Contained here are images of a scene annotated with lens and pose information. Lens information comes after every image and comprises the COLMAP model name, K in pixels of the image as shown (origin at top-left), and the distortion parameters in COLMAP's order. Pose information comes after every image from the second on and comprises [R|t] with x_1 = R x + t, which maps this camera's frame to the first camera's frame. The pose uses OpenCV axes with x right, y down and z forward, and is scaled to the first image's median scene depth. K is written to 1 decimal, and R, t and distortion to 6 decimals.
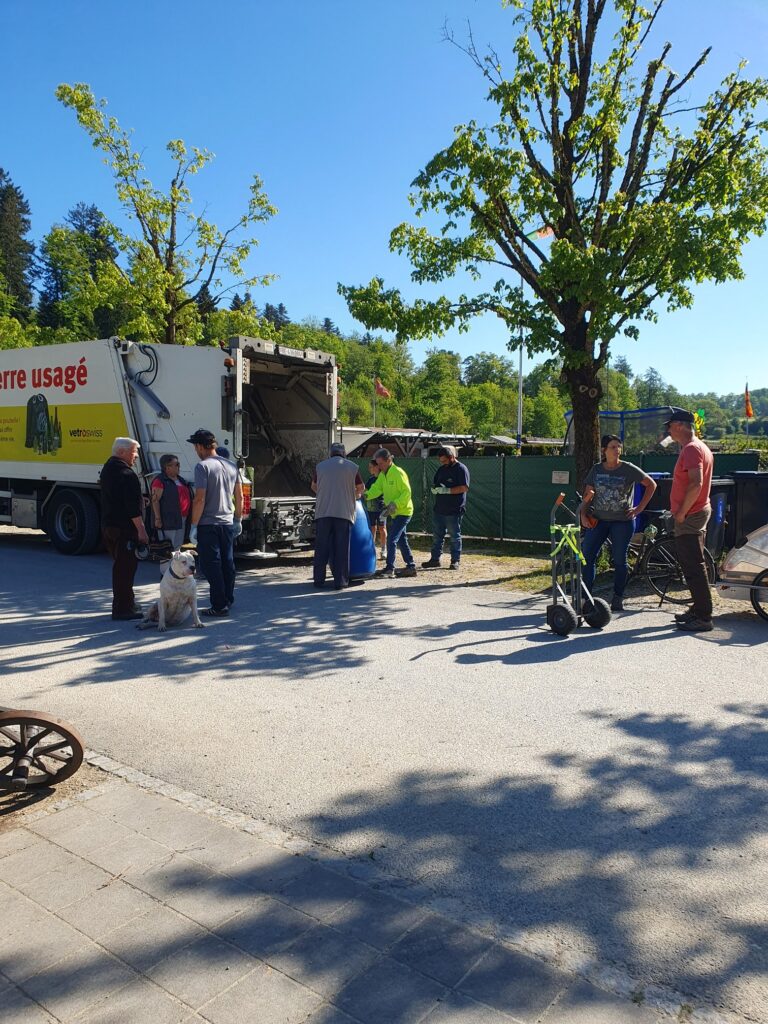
lens RADIAL K [[772.6, 0, 384.0], [0, 772.6, 512.0], [0, 0, 1]] dist [0.124379, -0.201526]
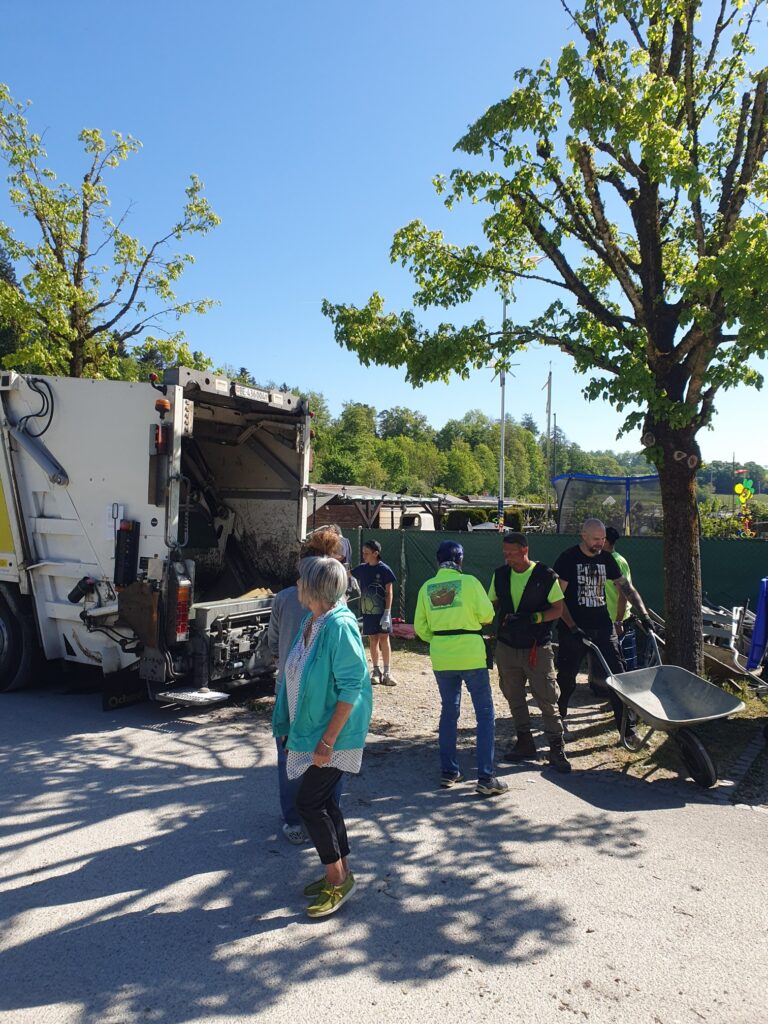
lens RADIAL K [[772.6, 0, 384.0], [0, 772.6, 512.0], [0, 0, 1]] dist [0.124379, -0.201526]
pose [[0.993923, 0.012303, 0.109391, -0.076171], [-0.005143, 0.997840, -0.065494, -0.052528], [-0.109960, 0.064533, 0.991839, 0.293358]]
